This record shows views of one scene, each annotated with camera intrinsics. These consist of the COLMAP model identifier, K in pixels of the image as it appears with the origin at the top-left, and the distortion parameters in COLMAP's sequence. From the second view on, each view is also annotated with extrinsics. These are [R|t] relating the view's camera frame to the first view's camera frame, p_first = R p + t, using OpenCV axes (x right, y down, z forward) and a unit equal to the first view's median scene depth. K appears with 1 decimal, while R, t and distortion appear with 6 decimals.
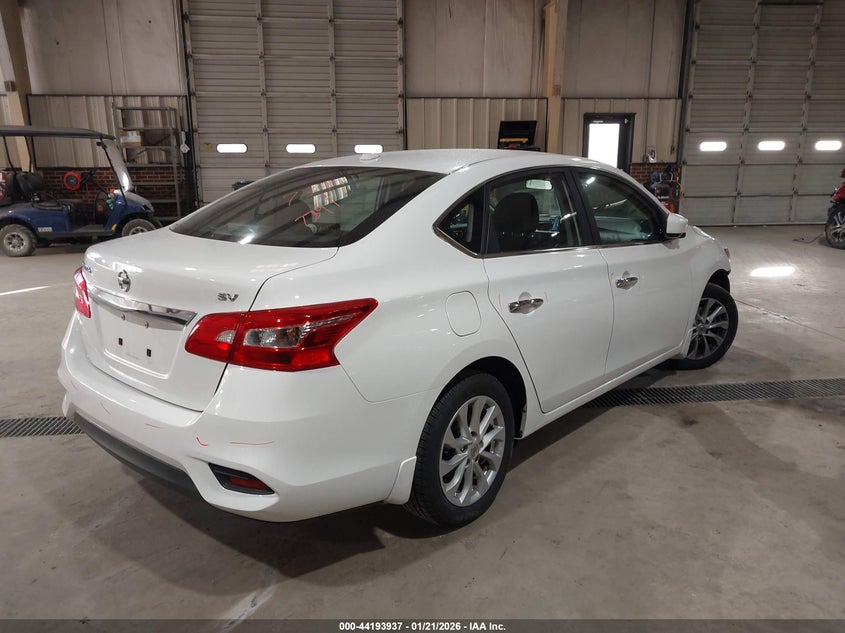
lens RADIAL K [[650.3, 0, 426.3], [0, 650.3, 319.3], [0, 0, 1]] dist [0.015674, 0.004510]
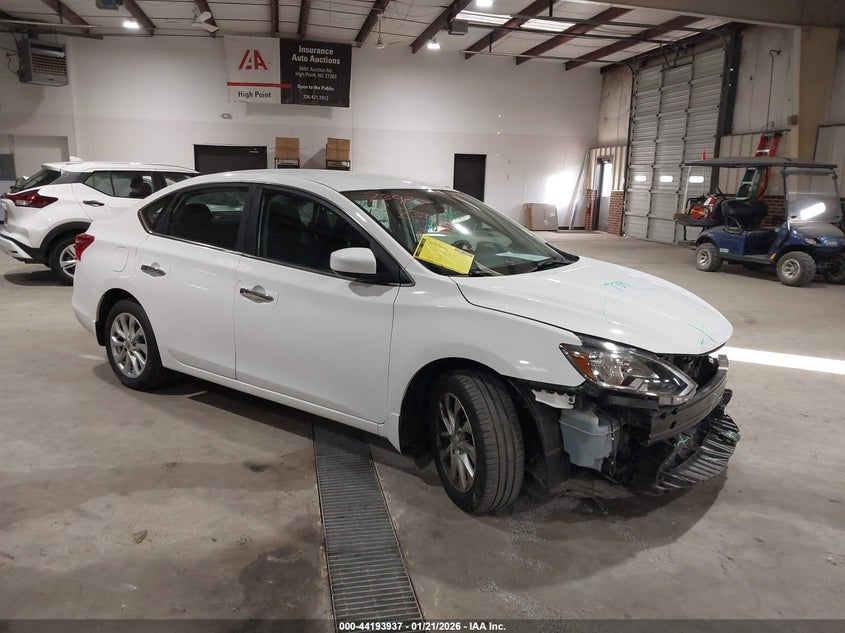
lens RADIAL K [[650.3, 0, 423.3], [0, 650.3, 310.2], [0, 0, 1]] dist [0.015674, 0.004510]
pose [[0.094326, 0.198209, -0.975611, 1.262888], [-0.259316, 0.951043, 0.168145, -0.259714], [0.961175, 0.237131, 0.141107, 1.045465]]
